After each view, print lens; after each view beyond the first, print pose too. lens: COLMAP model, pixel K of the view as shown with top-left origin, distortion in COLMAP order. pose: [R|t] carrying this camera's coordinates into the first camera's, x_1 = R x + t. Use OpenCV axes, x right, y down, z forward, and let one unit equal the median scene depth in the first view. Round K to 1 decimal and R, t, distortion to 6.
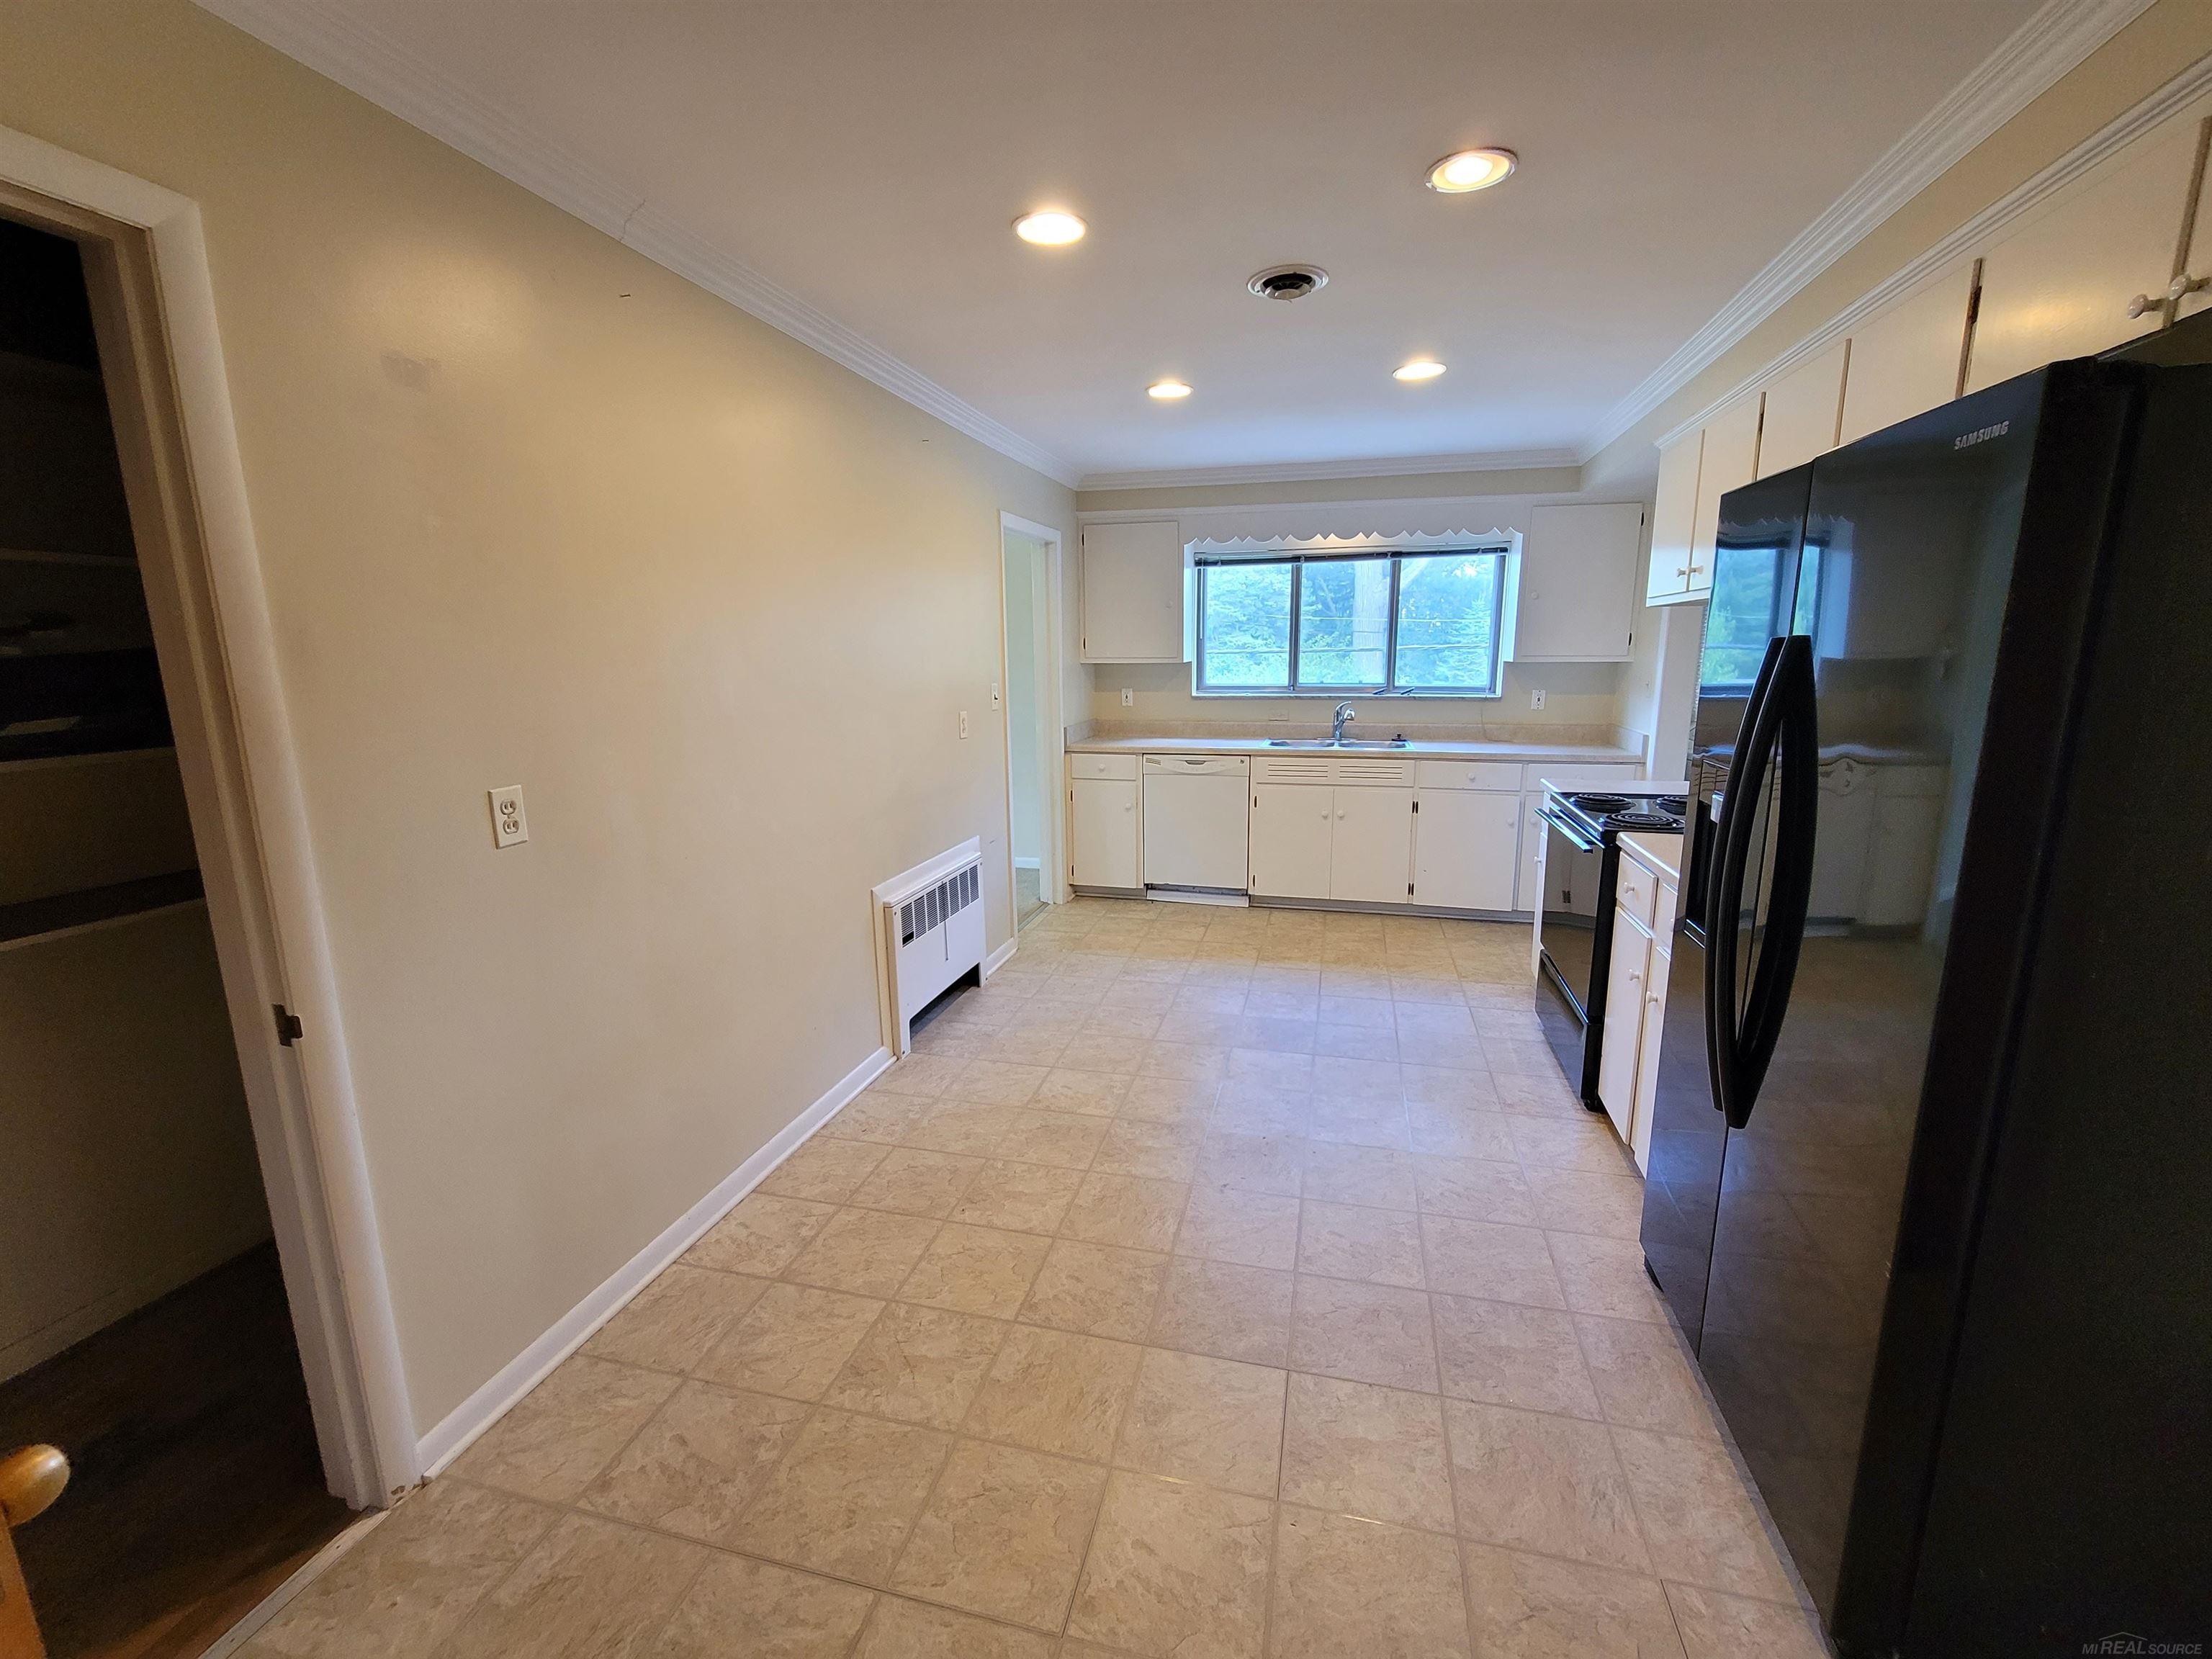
lens RADIAL K [[905.2, 0, 1121.6], [0, 905.2, 822.0], [0, 0, 1]] dist [-0.003351, 0.000165]
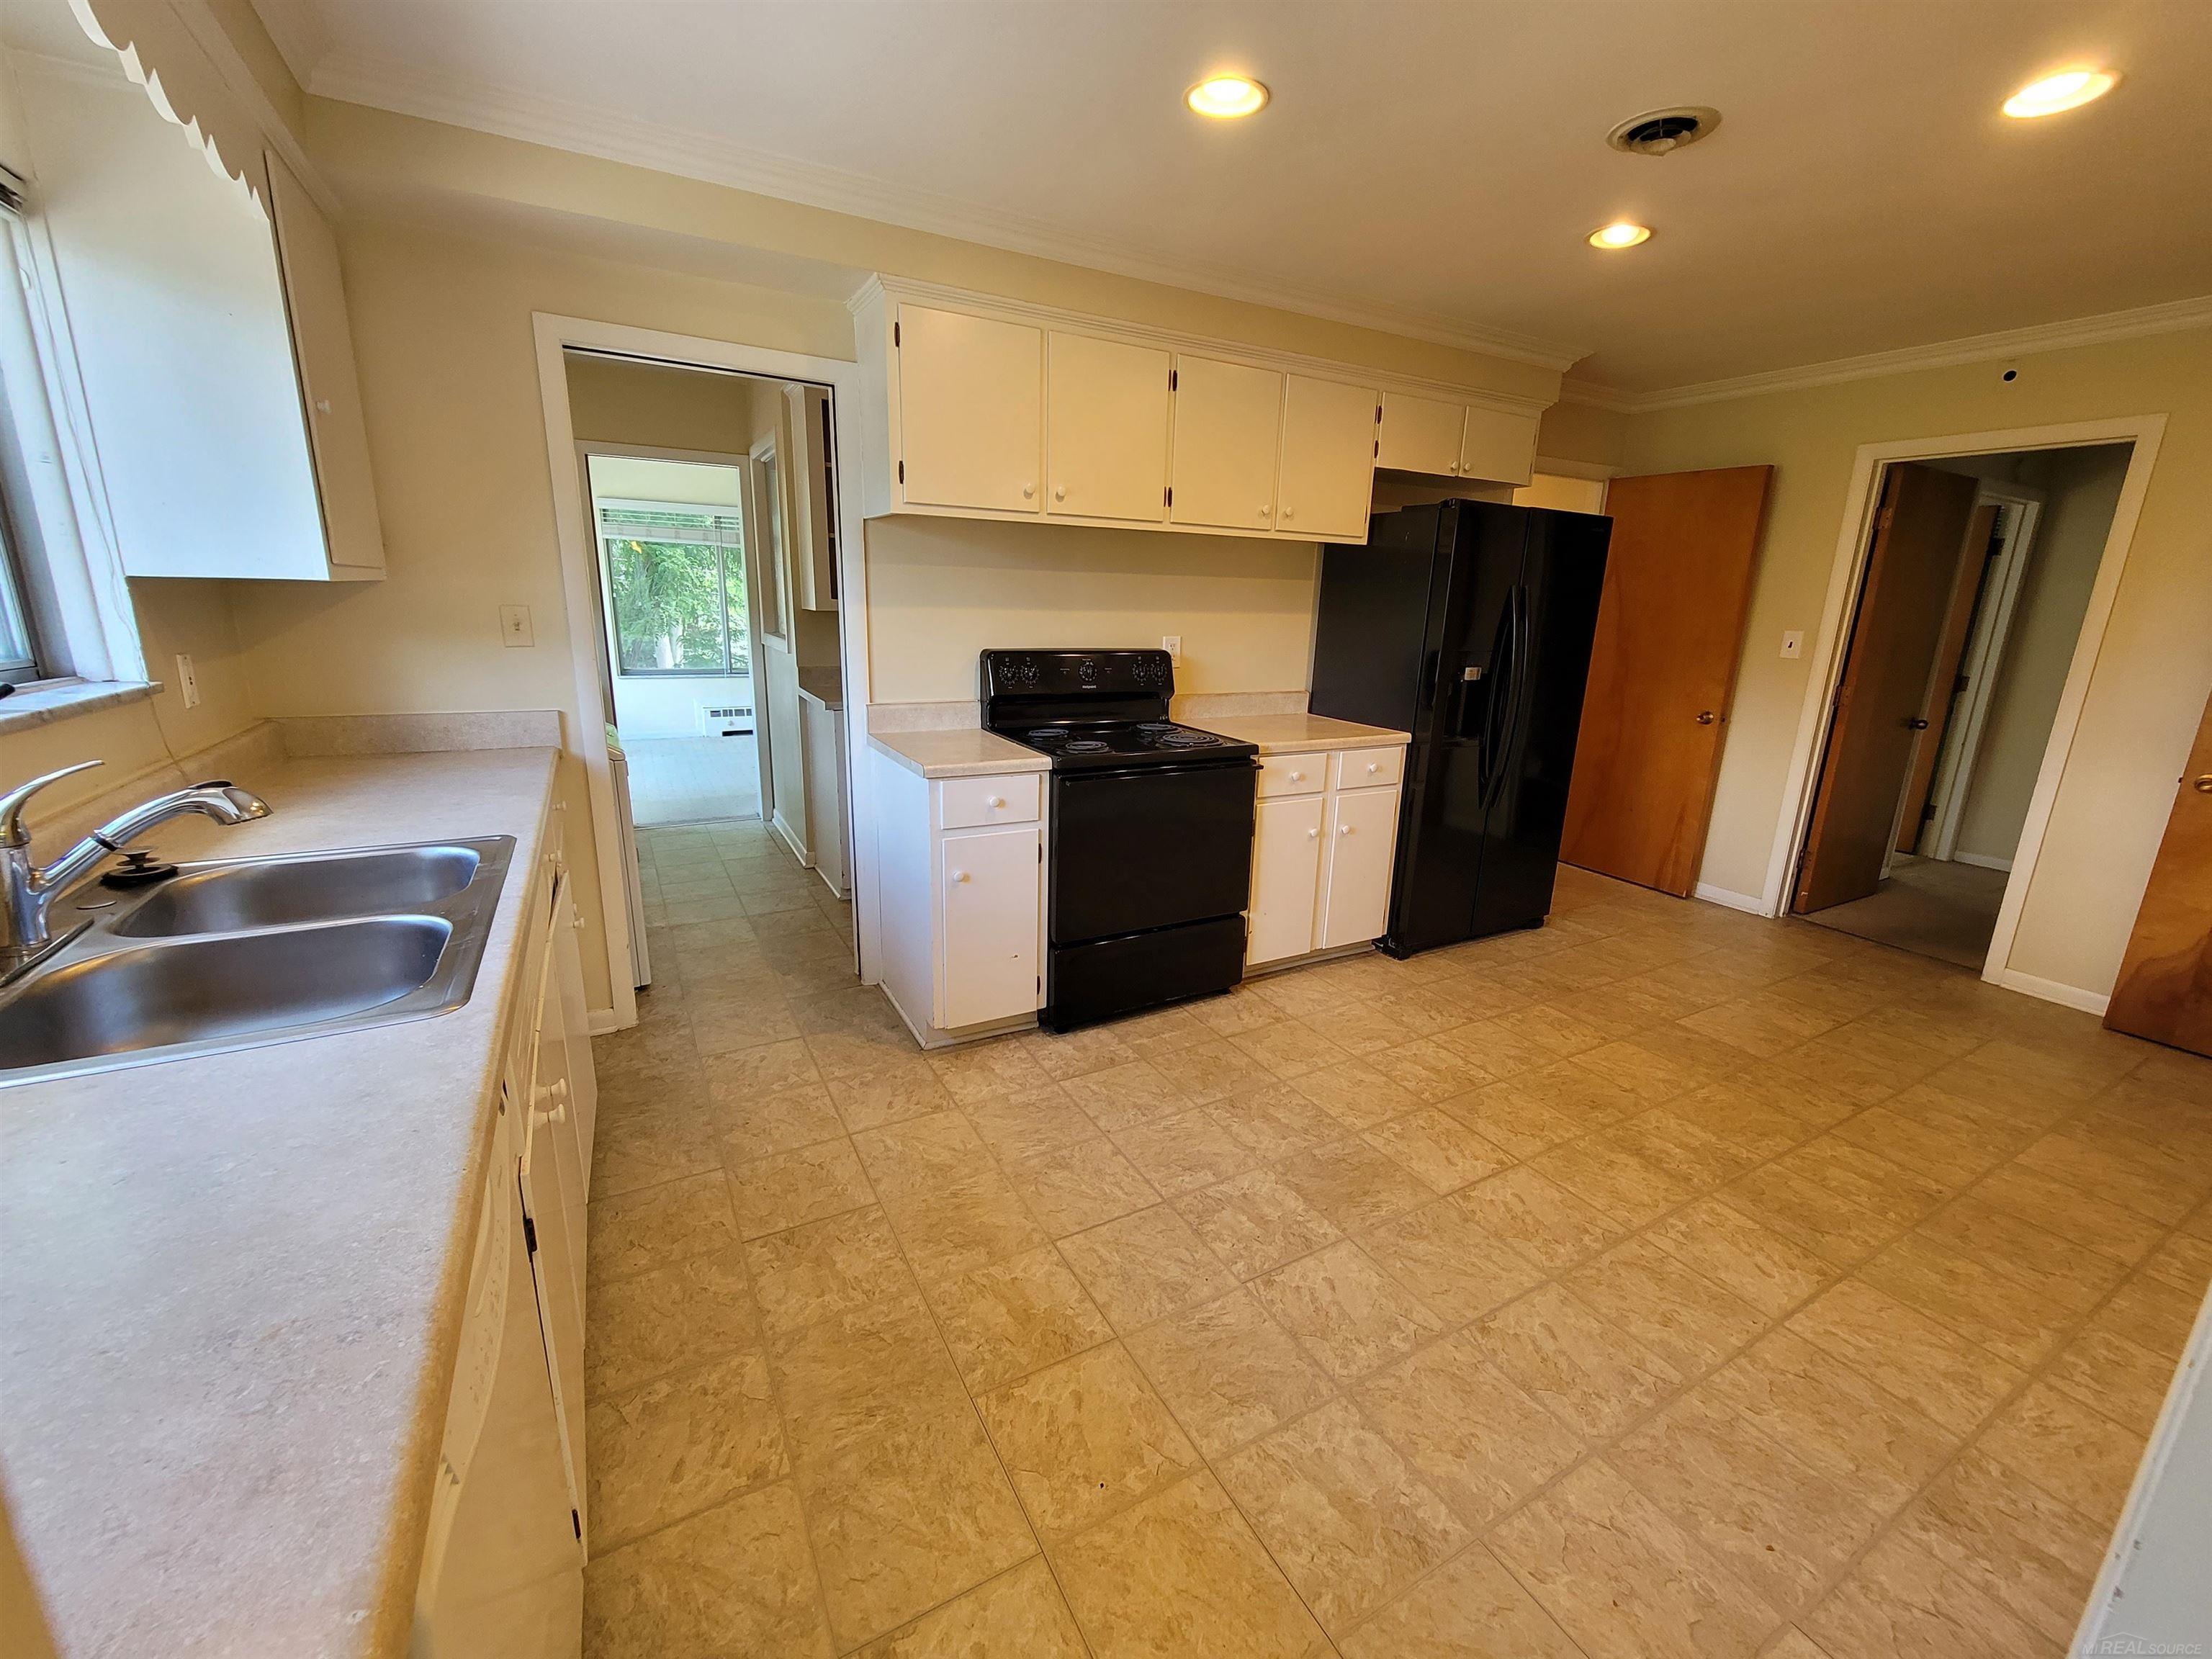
lens RADIAL K [[905.2, 0, 1121.6], [0, 905.2, 822.0], [0, 0, 1]] dist [-0.003351, 0.000165]
pose [[-0.688079, -0.188566, 0.700706, -0.125033], [0.115411, 0.924915, 0.362233, -0.263680], [-0.716399, 0.330114, -0.614652, 1.479473]]
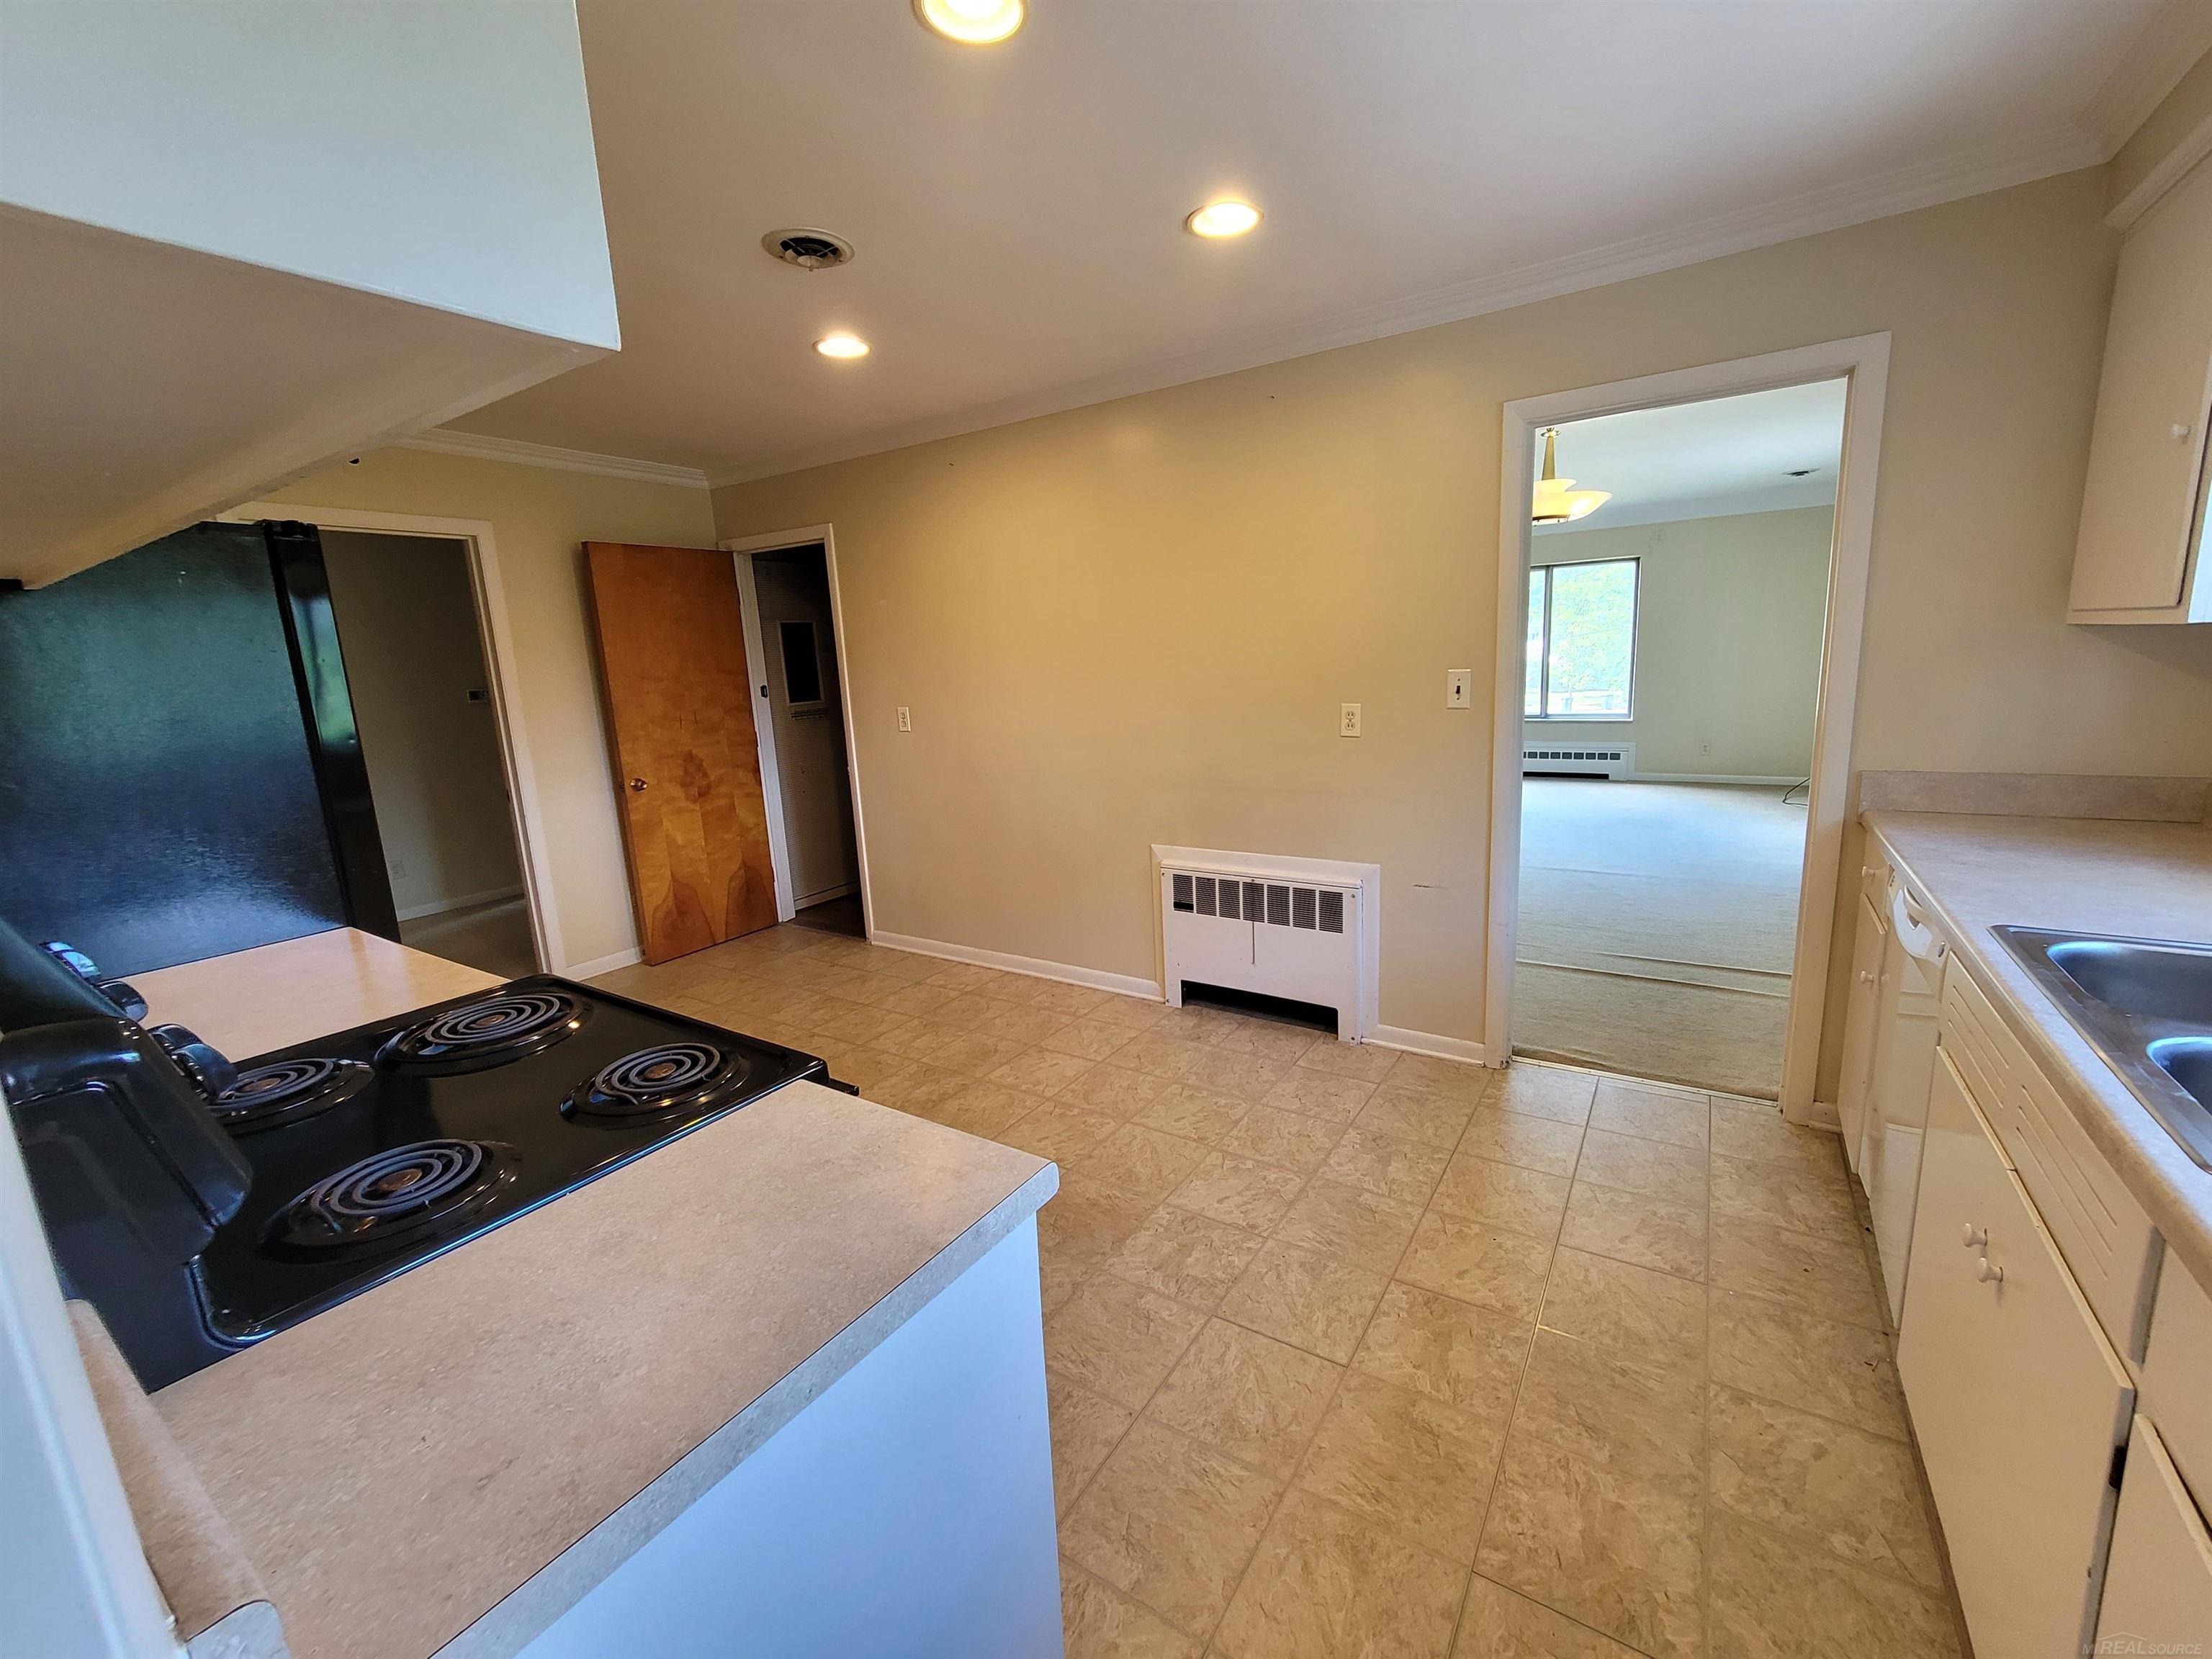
lens RADIAL K [[905.2, 0, 1121.6], [0, 905.2, 822.0], [0, 0, 1]] dist [-0.003351, 0.000165]
pose [[-0.322208, 0.200257, -0.925246, 0.747524], [-0.131300, 0.958470, 0.253172, -0.224803], [0.937519, 0.203059, -0.282533, 1.197148]]
